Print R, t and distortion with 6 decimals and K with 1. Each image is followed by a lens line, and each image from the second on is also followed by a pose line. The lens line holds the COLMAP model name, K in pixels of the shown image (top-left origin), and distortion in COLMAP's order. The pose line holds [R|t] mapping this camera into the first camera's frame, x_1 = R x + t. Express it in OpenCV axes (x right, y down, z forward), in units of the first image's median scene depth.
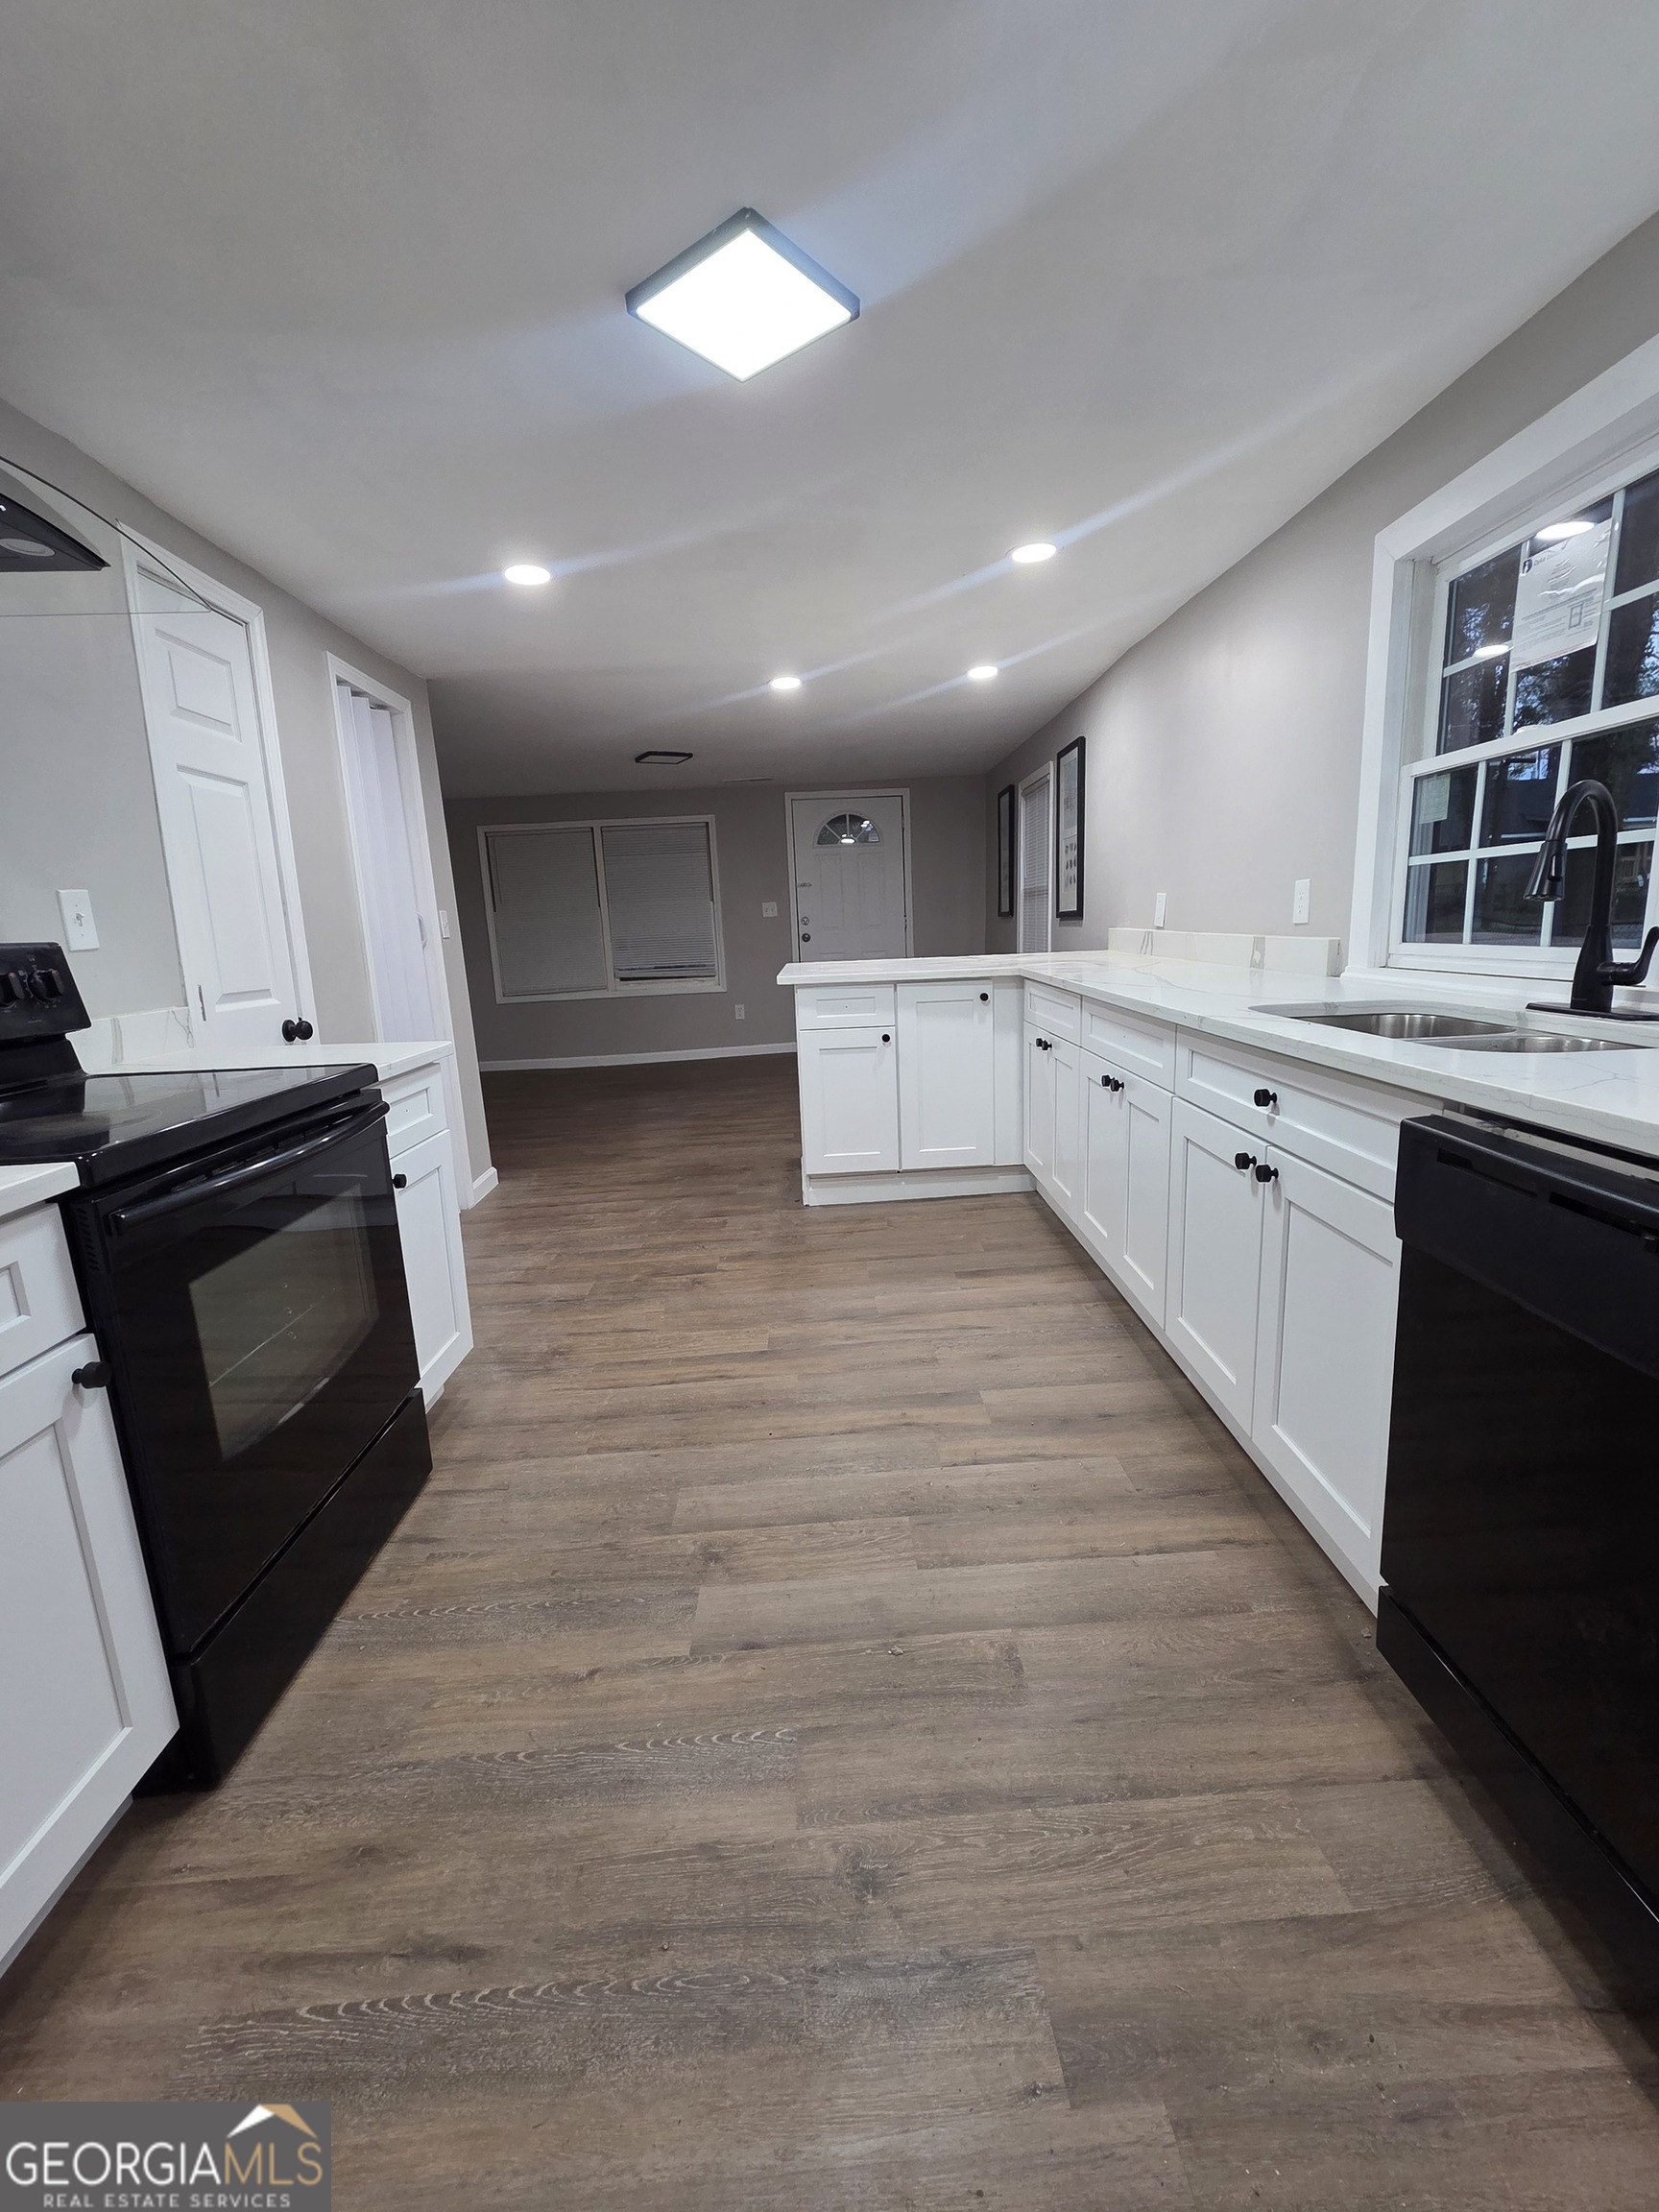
lens RADIAL K [[919.7, 0, 840.7], [0, 919.7, 1109.1], [0, 0, 1]] dist [0.003059, -0.000956]
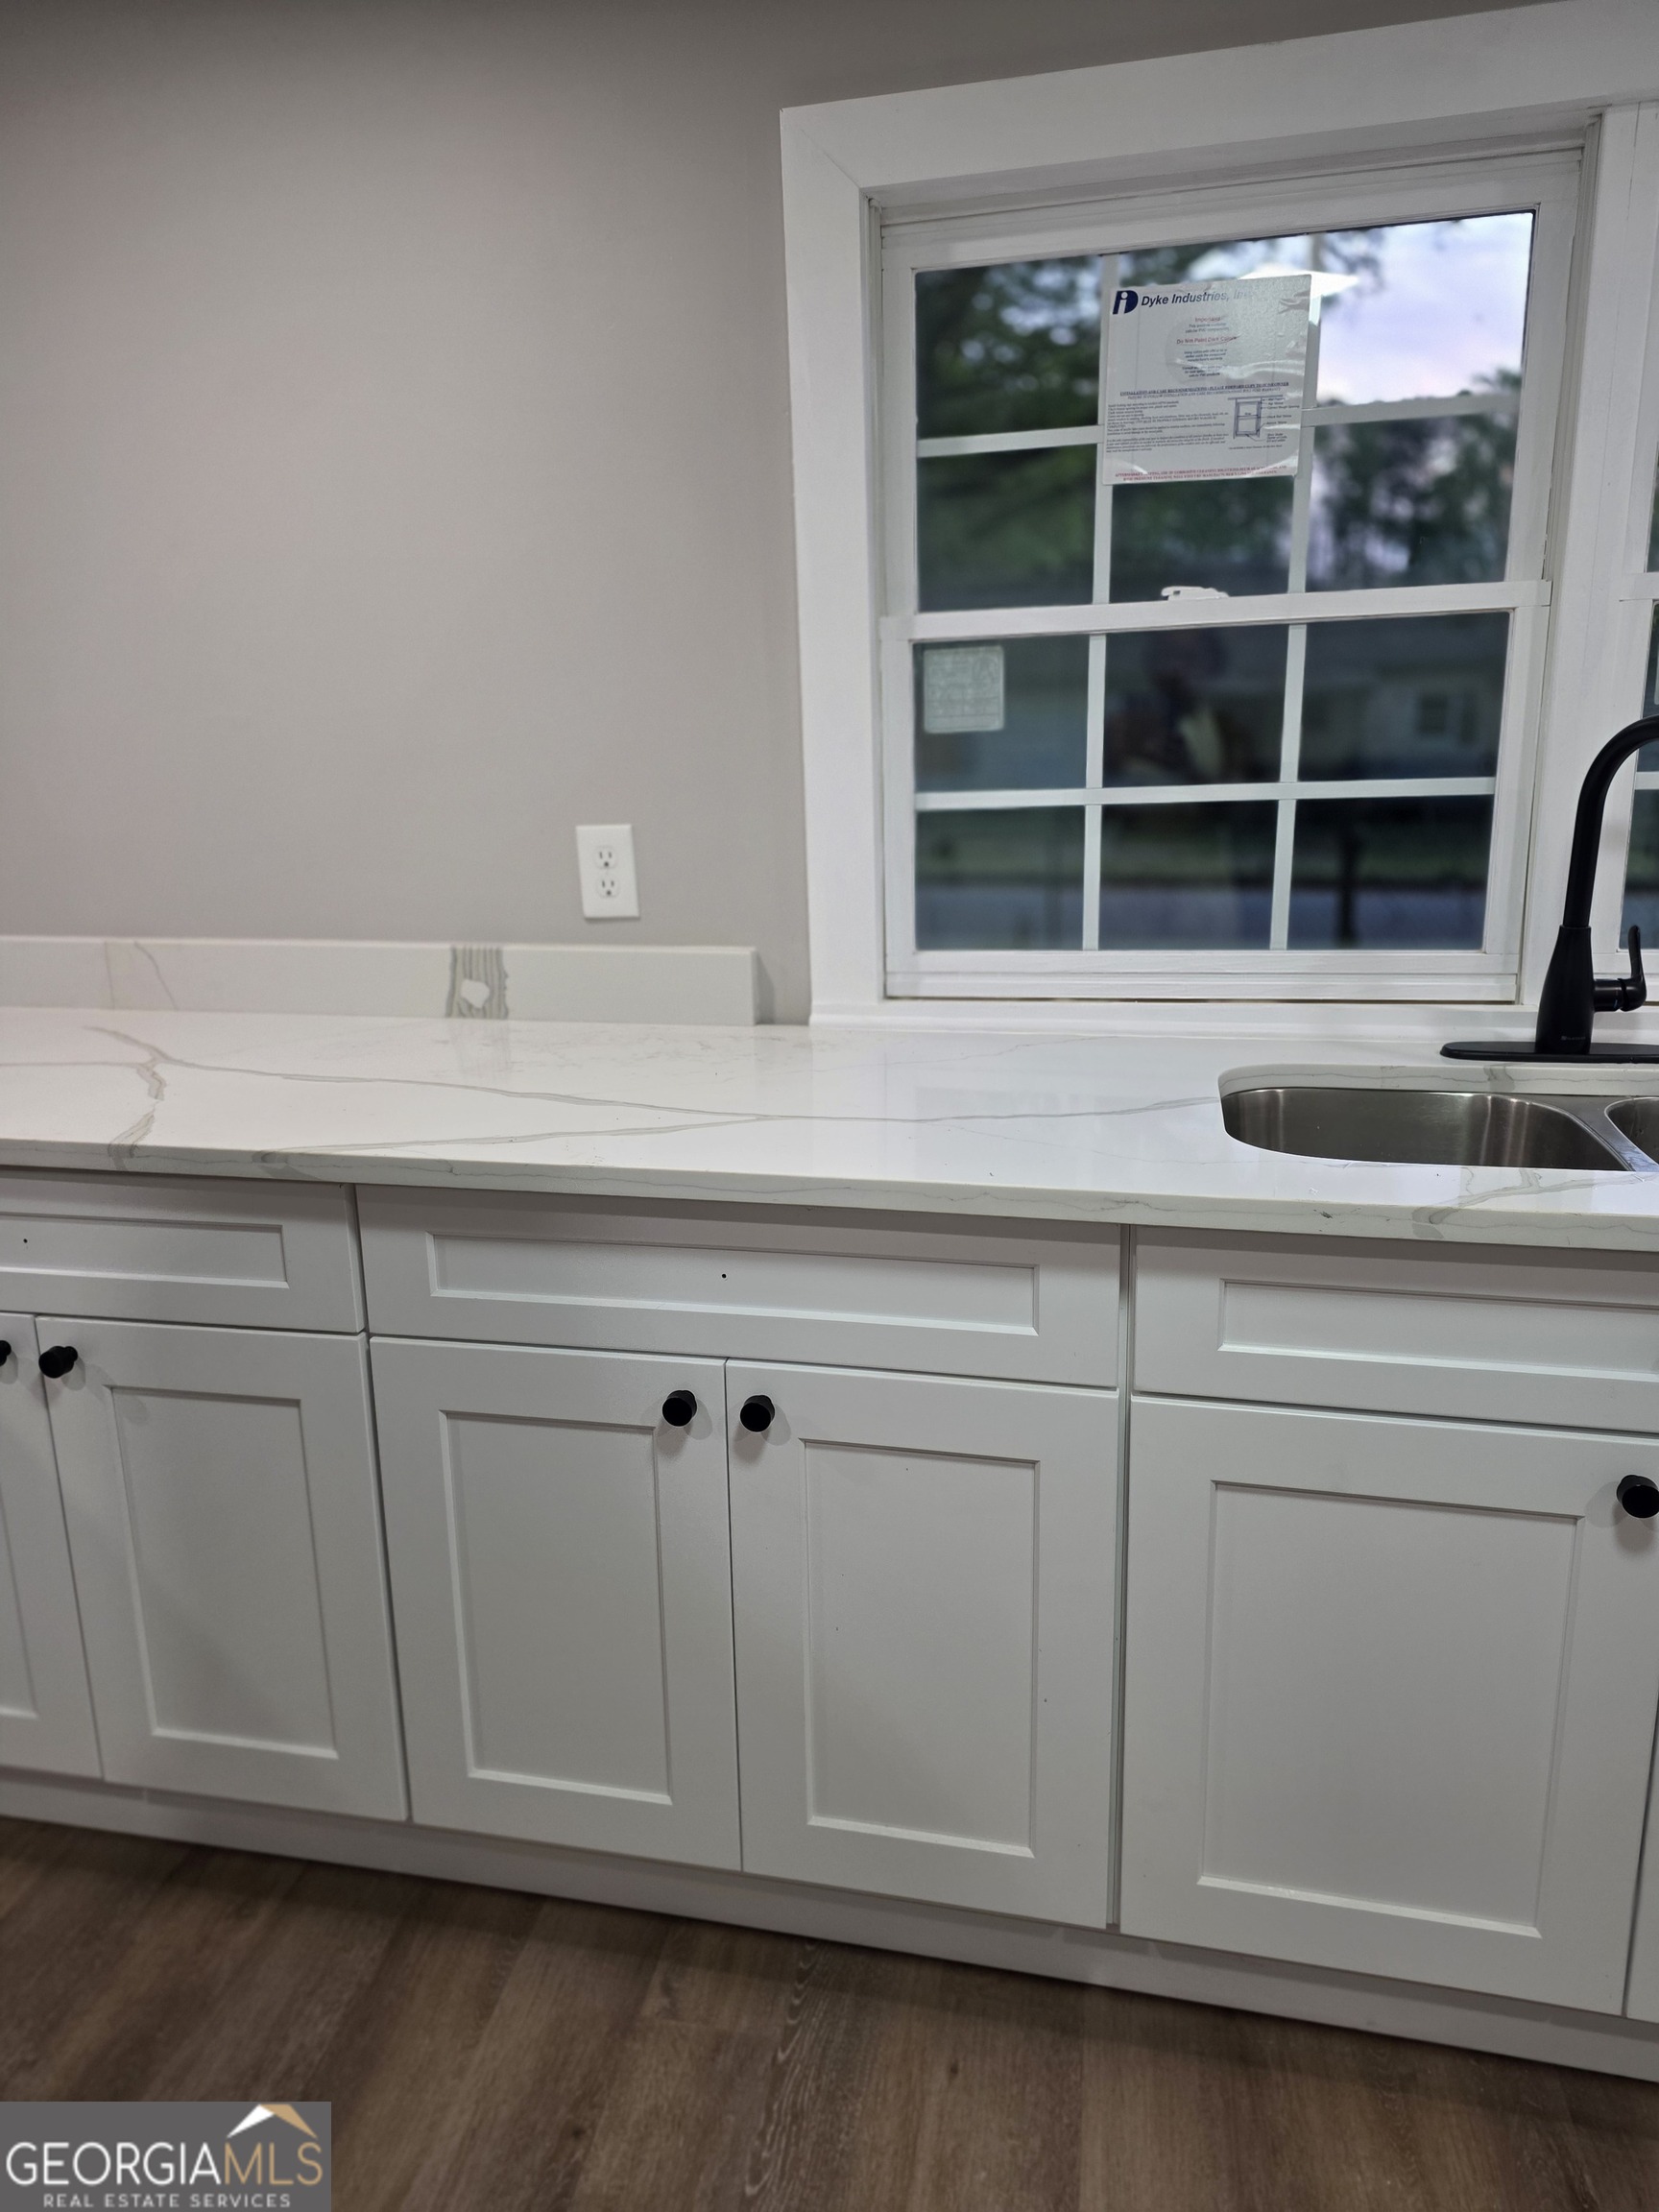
lens RADIAL K [[1244.4, 0, 824.3], [0, 1244.4, 1122.0], [0, 0, 1]] dist [0.001975, -0.039792]
pose [[0.234350, -0.205575, 0.950168, -0.142472], [0.203518, 0.966103, 0.158827, -0.259155], [-0.950611, 0.156155, 0.268244, 1.074774]]
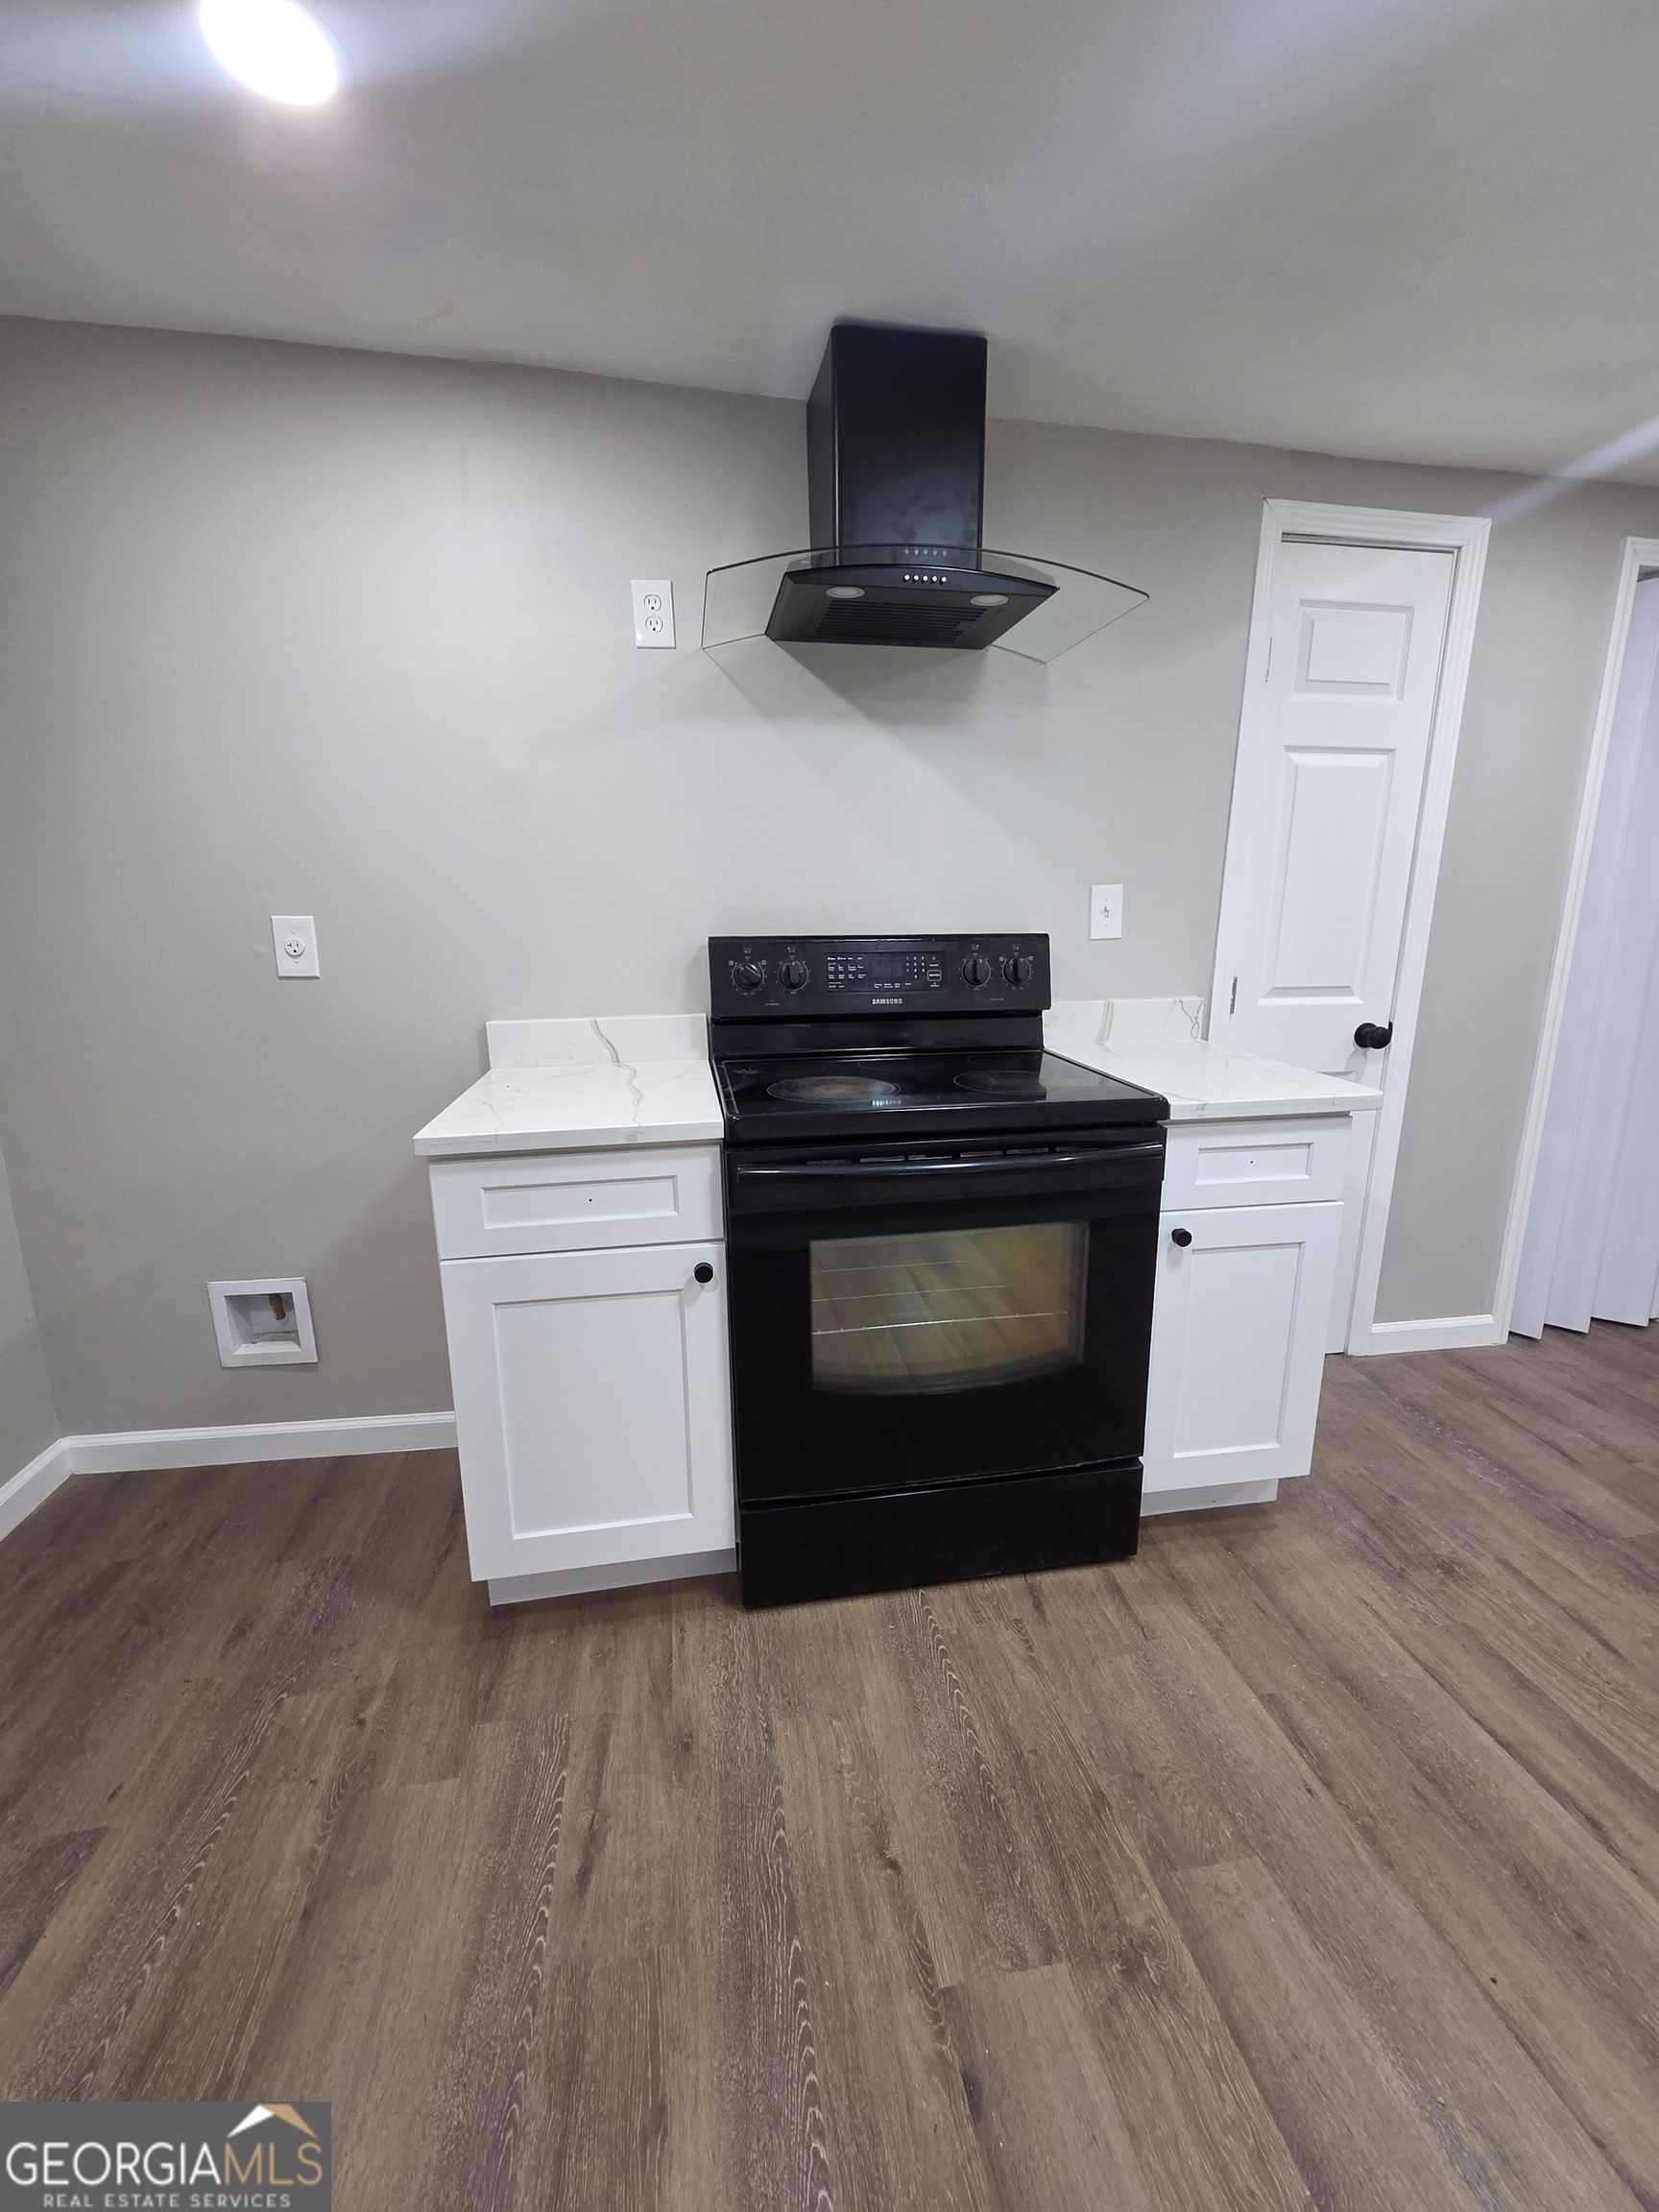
lens RADIAL K [[919.7, 0, 840.7], [0, 919.7, 1109.1], [0, 0, 1]] dist [0.003059, -0.000956]
pose [[0.137153, 0.254141, -0.957393, 0.270035], [-0.197083, 0.954204, 0.225061, -0.169650], [0.970746, 0.157818, 0.180959, 0.537794]]
